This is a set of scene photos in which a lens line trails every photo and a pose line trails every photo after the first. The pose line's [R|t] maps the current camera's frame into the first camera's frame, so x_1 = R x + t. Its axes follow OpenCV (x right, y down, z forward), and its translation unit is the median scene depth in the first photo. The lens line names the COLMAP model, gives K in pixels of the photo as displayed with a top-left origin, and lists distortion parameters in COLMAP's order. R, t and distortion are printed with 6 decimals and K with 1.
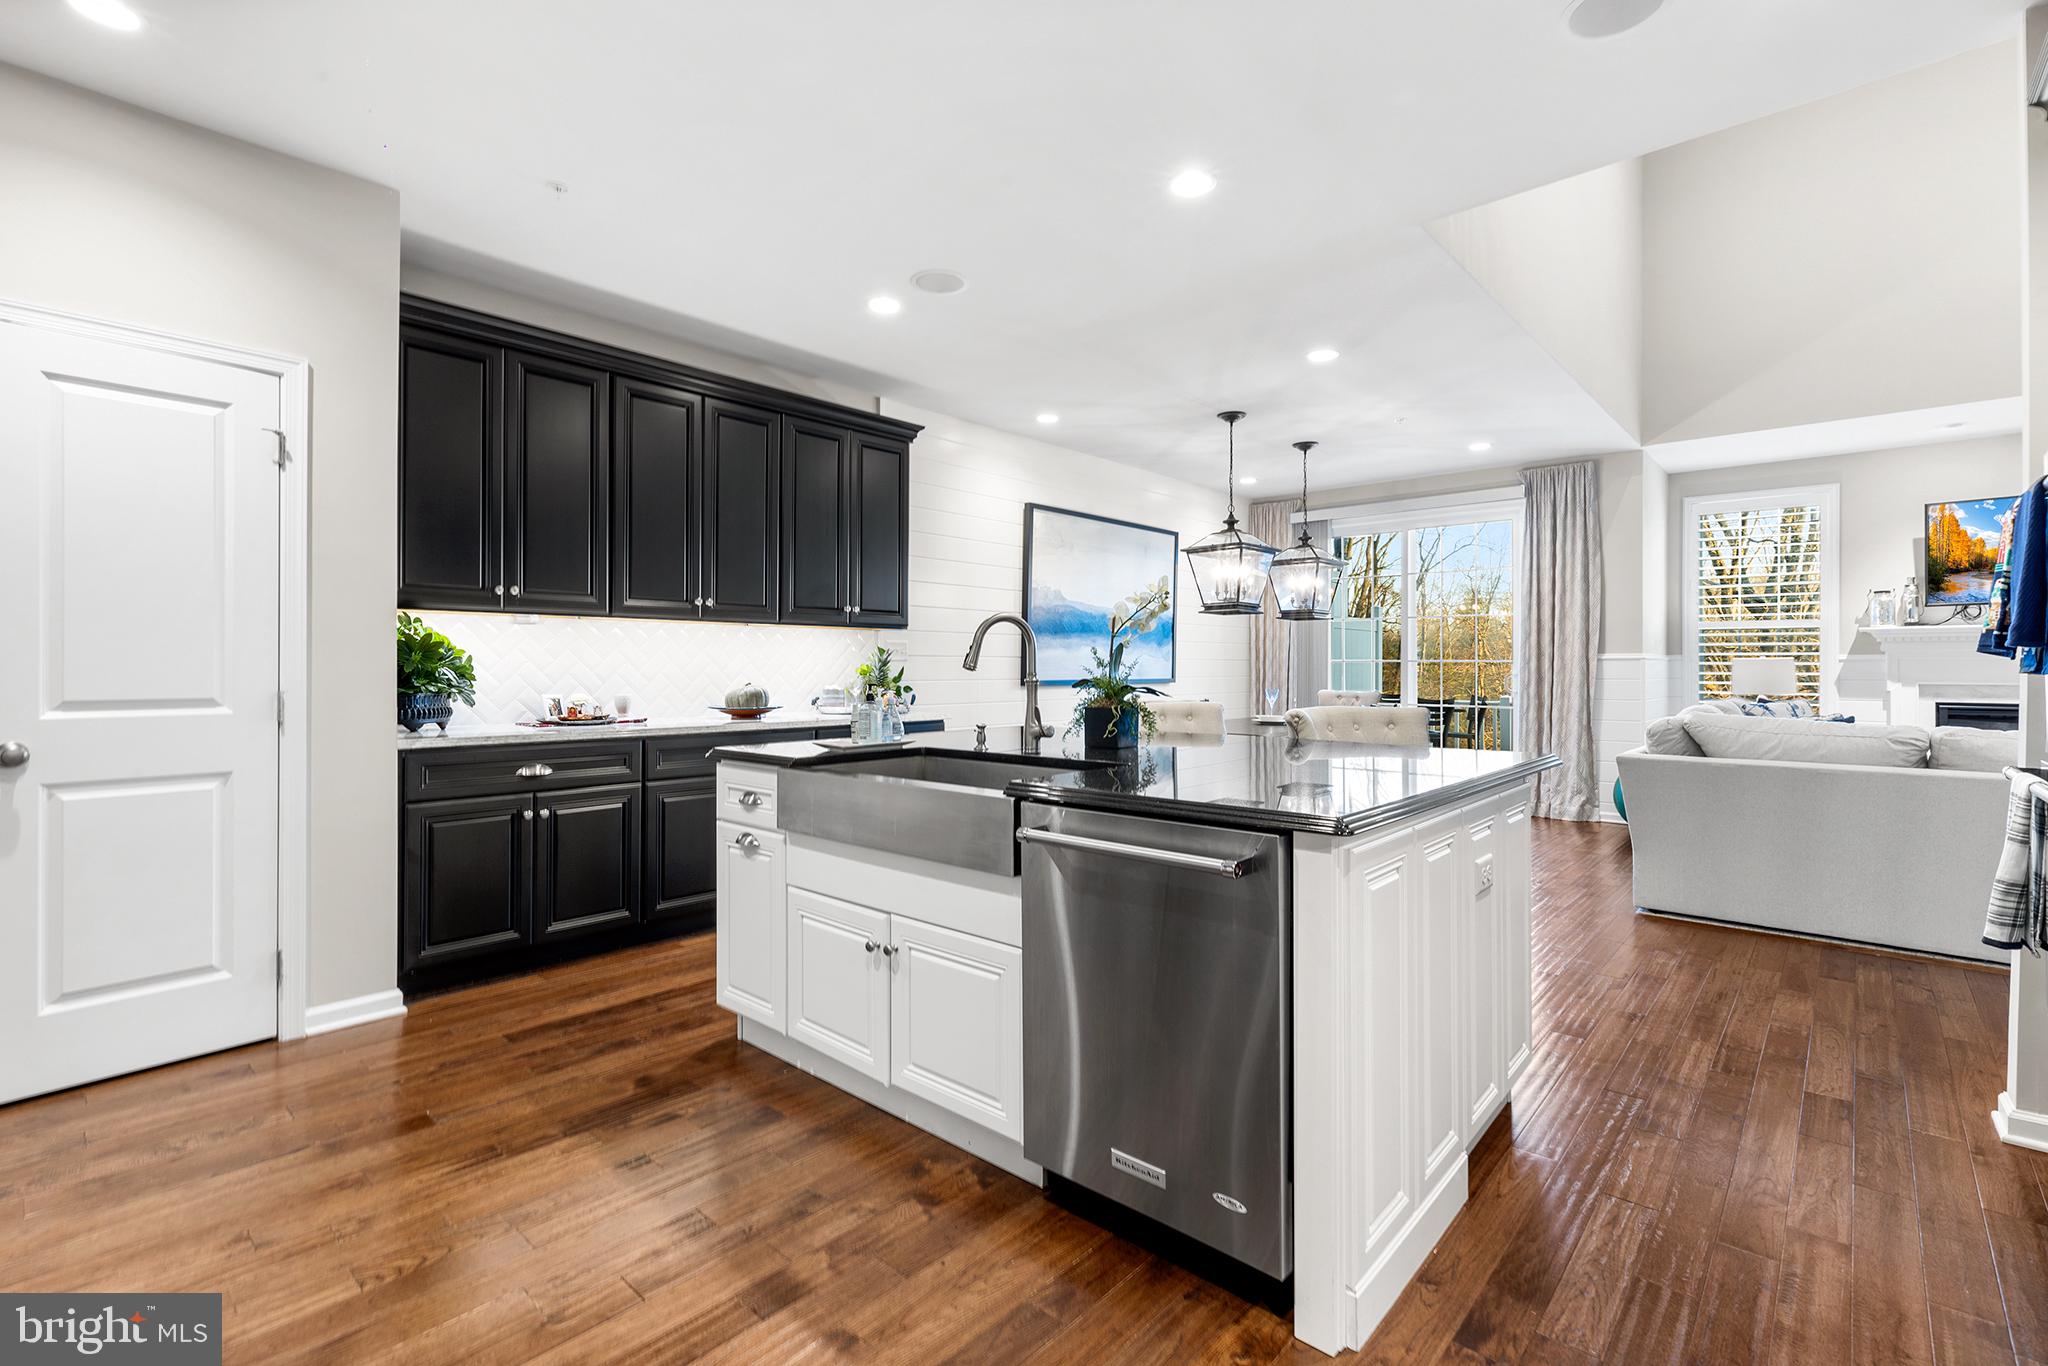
lens RADIAL K [[921.2, 0, 1029.8], [0, 921.2, 668.9], [0, 0, 1]] dist [0.002392, 0.000211]
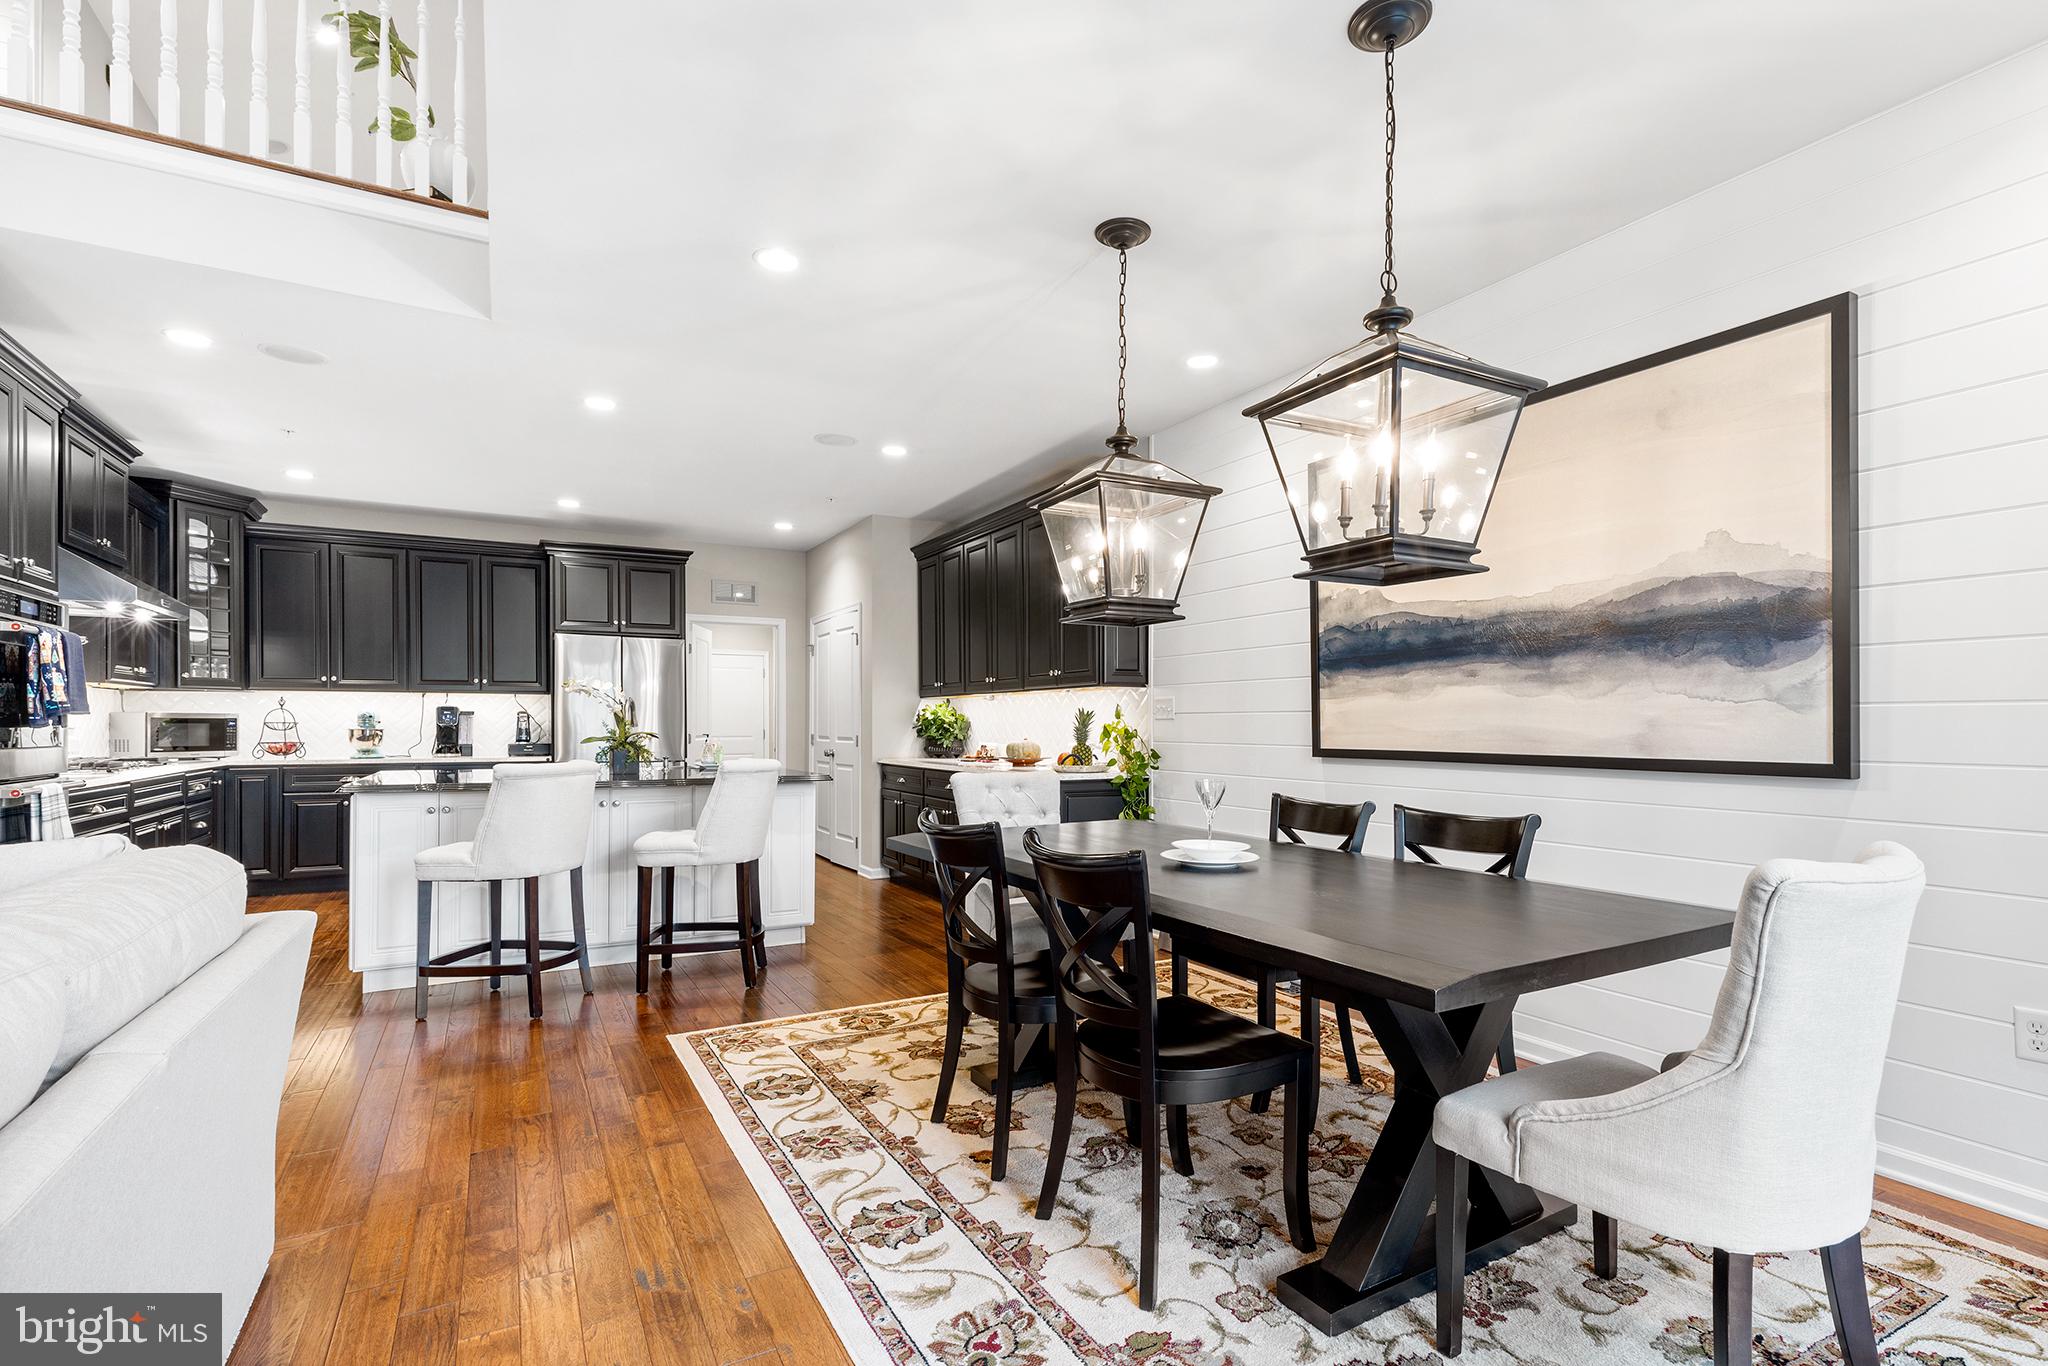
lens RADIAL K [[942.3, 0, 1040.4], [0, 942.3, 726.3], [0, 0, 1]] dist [0.000860, 0.000426]
pose [[-0.314603, -0.000162, -0.949223, 0.644218], [-0.003767, 0.999992, 0.001077, -0.001936], [0.949216, 0.003914, -0.314601, 0.991048]]
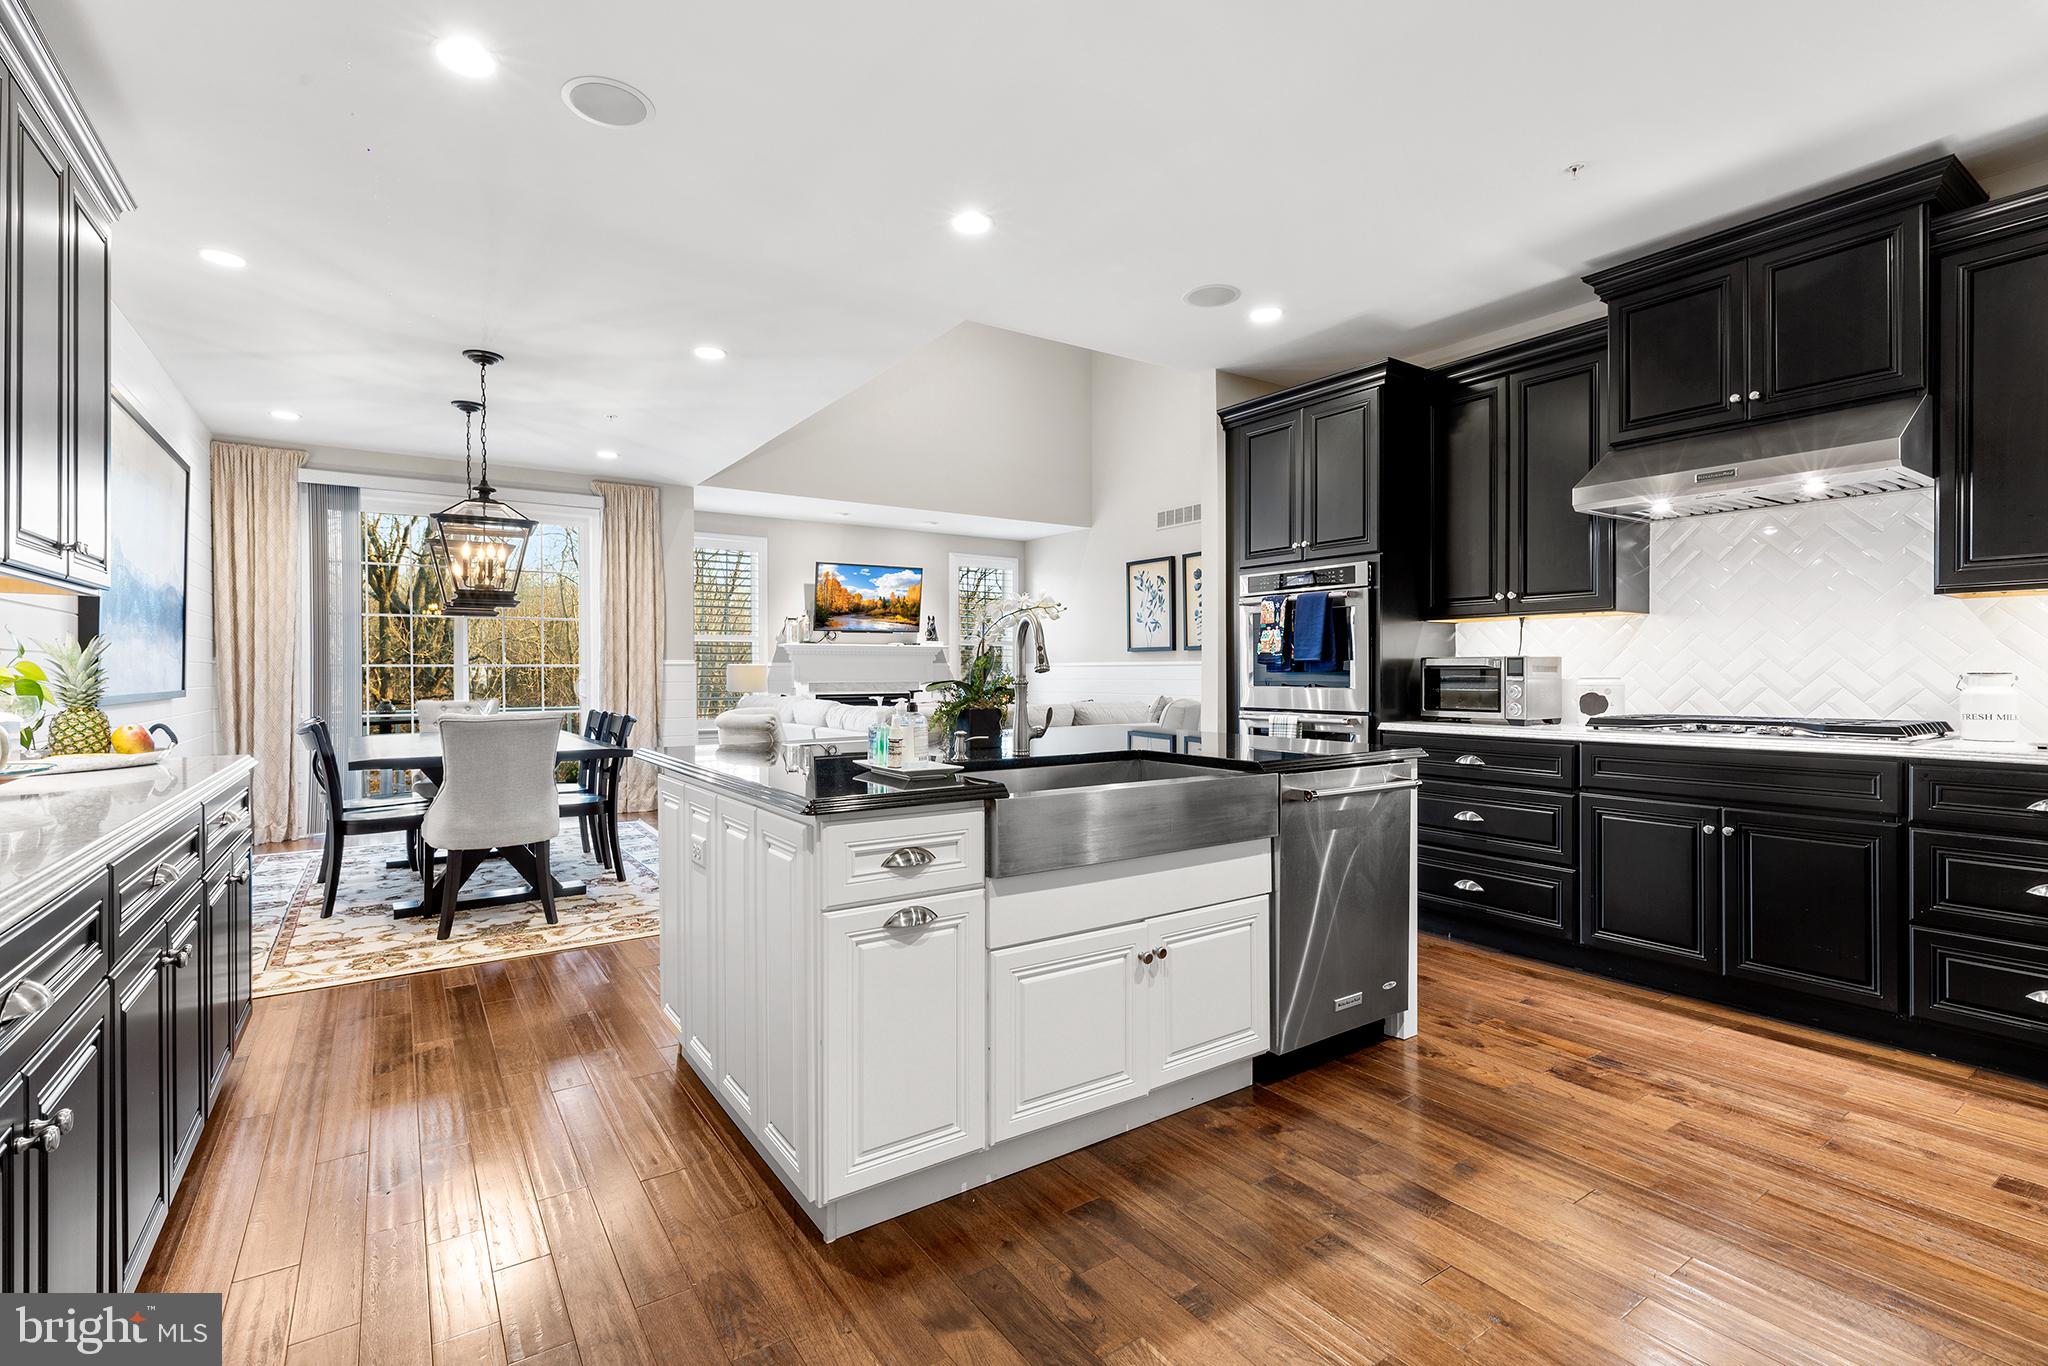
lens RADIAL K [[930.9, 0, 1025.0], [0, 930.9, 674.8], [0, 0, 1]] dist [0.001844, -0.000030]
pose [[0.238904, -0.003399, 0.971037, -0.400849], [0.004434, 0.999987, 0.002409, 0.001039], [-0.971033, 0.003730, 0.238916, 0.311159]]
